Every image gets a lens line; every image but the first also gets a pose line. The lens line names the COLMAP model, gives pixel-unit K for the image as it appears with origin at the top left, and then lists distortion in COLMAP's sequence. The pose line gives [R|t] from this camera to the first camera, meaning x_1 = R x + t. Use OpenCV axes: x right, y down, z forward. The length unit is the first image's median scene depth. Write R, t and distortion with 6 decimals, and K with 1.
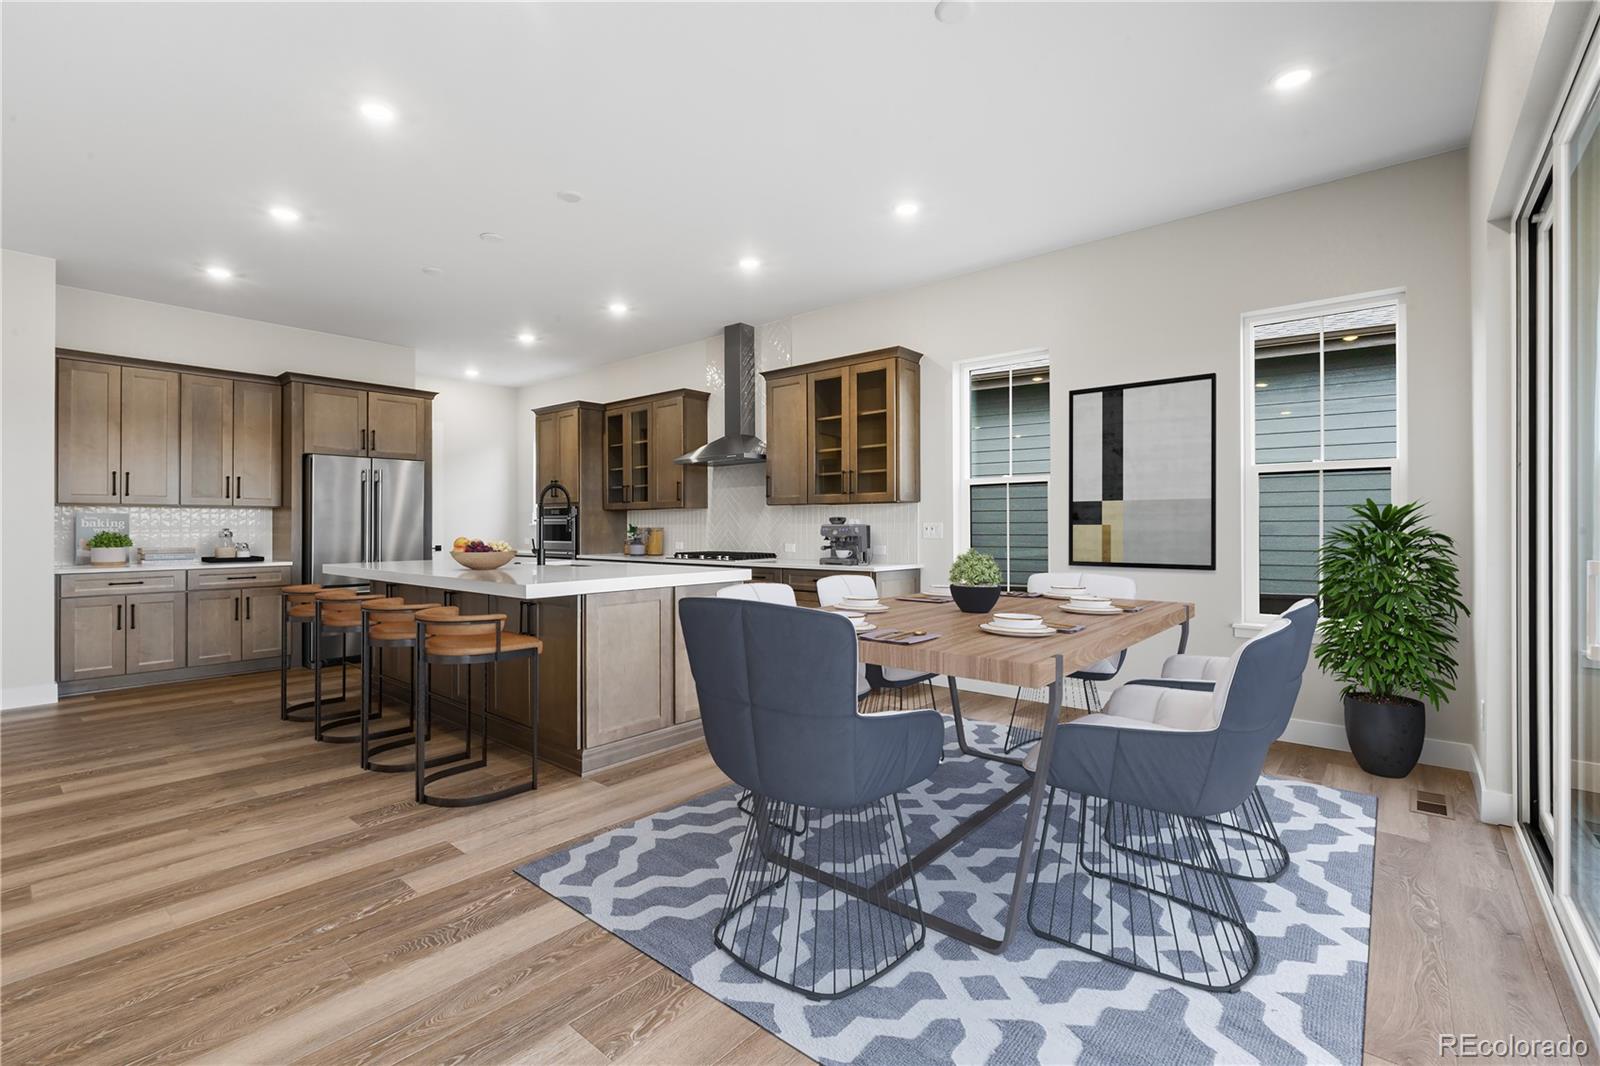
lens RADIAL K [[700.9, 0, 795.3], [0, 700.9, 536.0], [0, 0, 1]] dist [-0.008720, 0.000276]
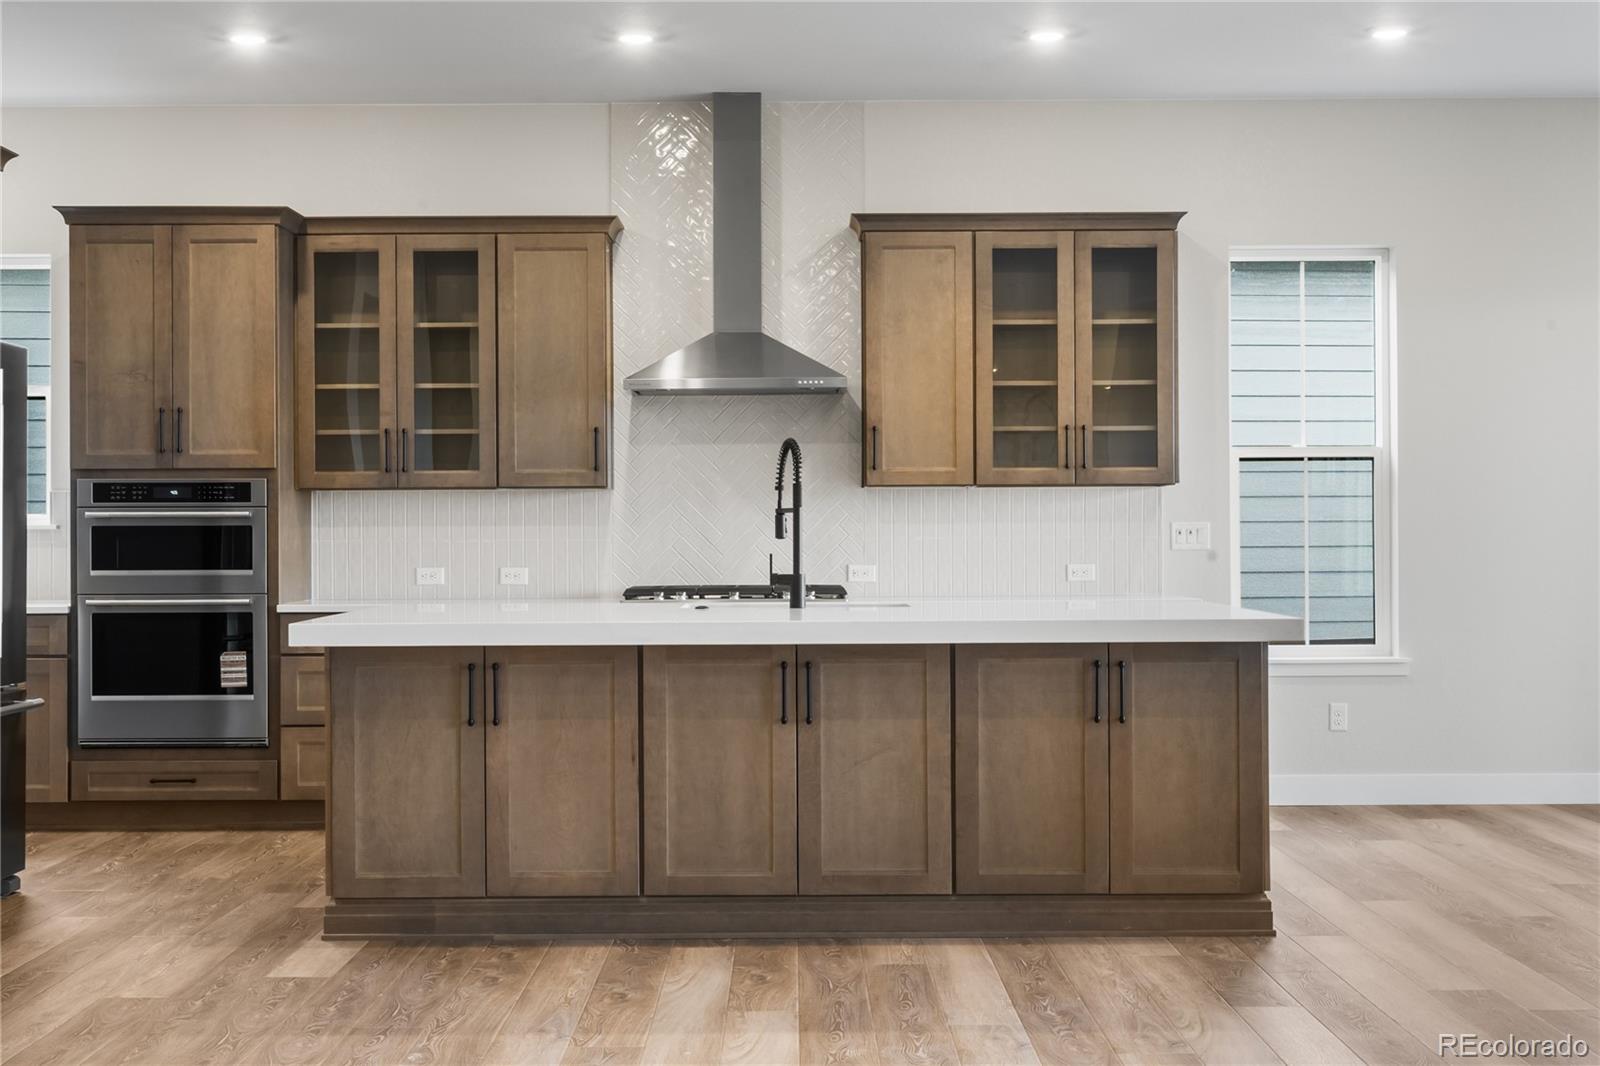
lens RADIAL K [[2016.6, 0, 788.2], [0, 2016.6, 531.3], [0, 0, 1]] dist [-0.006537, 0.000000]
pose [[0.760014, -0.003329, 0.649898, -1.041532], [0.010698, 0.999915, -0.007389, -0.001210], [-0.649818, 0.012568, 0.759986, -0.036921]]
